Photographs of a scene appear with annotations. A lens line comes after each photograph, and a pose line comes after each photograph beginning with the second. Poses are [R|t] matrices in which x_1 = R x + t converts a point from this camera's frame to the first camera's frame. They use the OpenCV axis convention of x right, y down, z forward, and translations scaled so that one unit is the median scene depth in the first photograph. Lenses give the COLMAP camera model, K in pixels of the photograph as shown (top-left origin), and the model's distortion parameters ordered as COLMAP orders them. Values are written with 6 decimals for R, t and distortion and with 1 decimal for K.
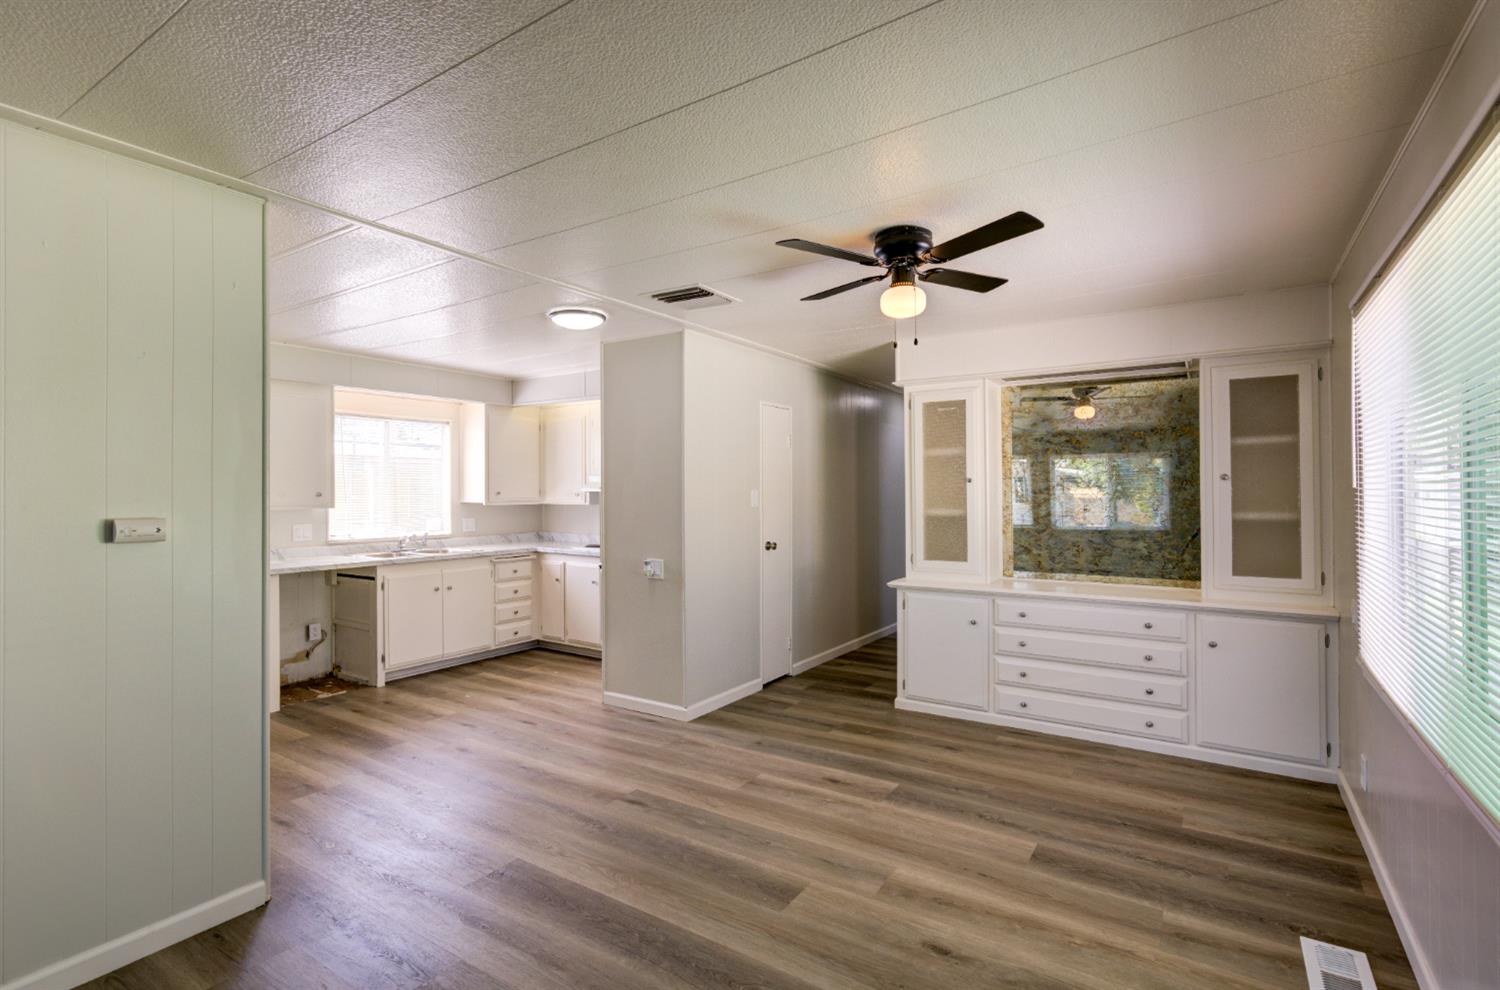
lens RADIAL K [[668.0, 0, 798.4], [0, 668.0, 498.2], [0, 0, 1]] dist [-0.002089, 0.000917]
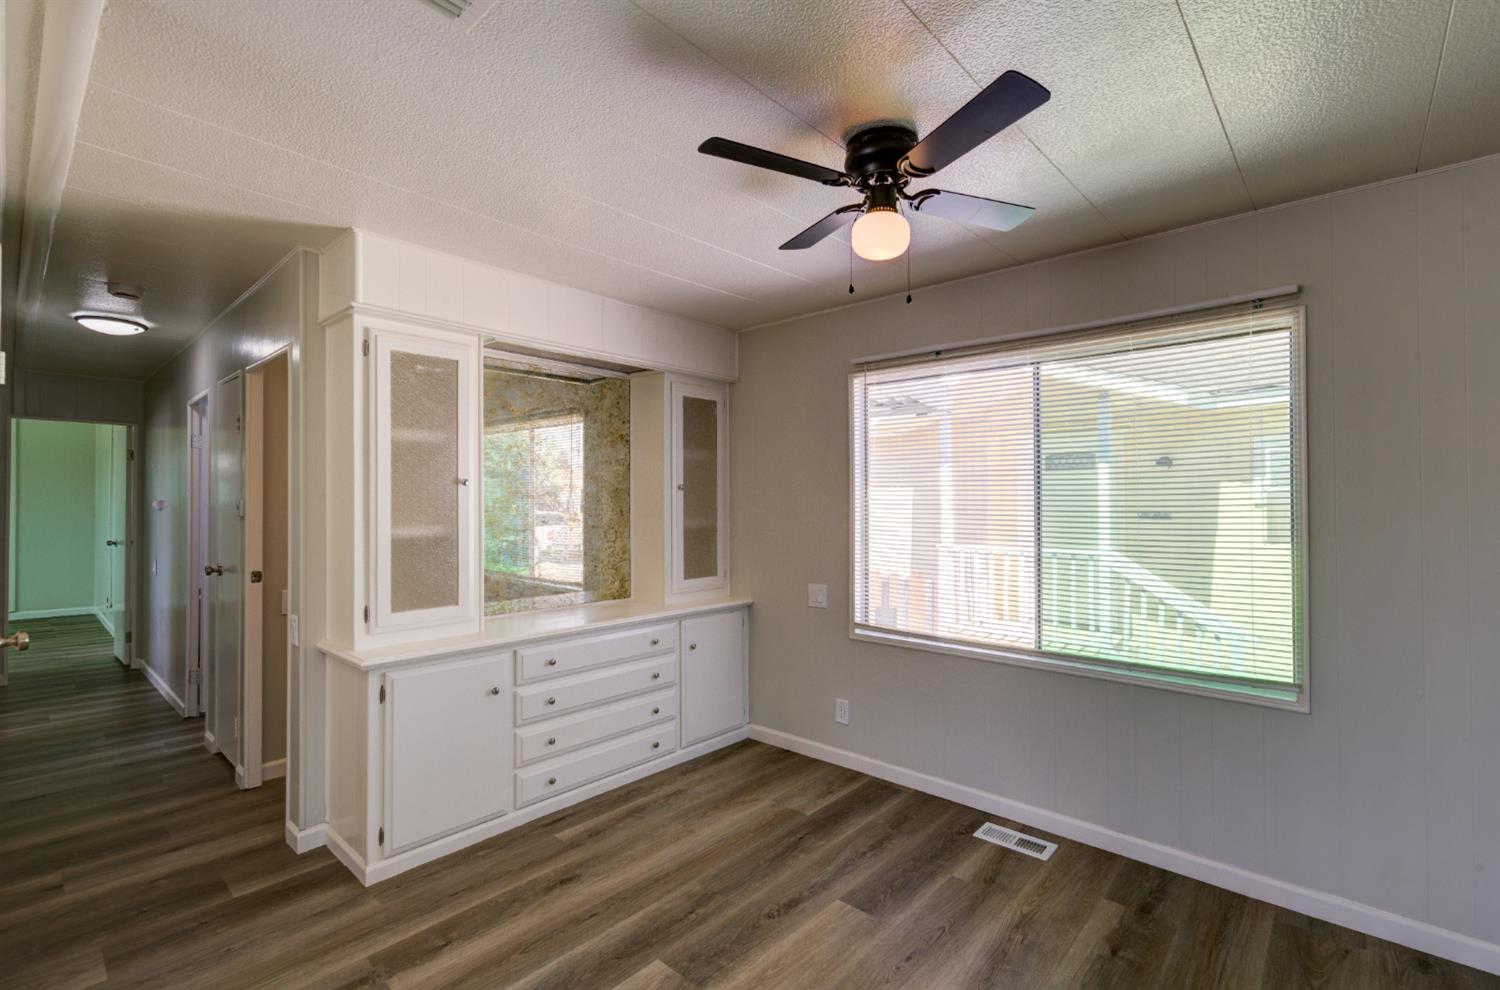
lens RADIAL K [[668.0, 0, 752.3], [0, 668.0, 505.0], [0, 0, 1]] dist [-0.002089, 0.000917]
pose [[0.237143, -0.001314, 0.971474, -0.437266], [0.006452, 0.999979, -0.000223, -0.002850], [-0.971453, 0.006320, 0.237147, 0.749101]]
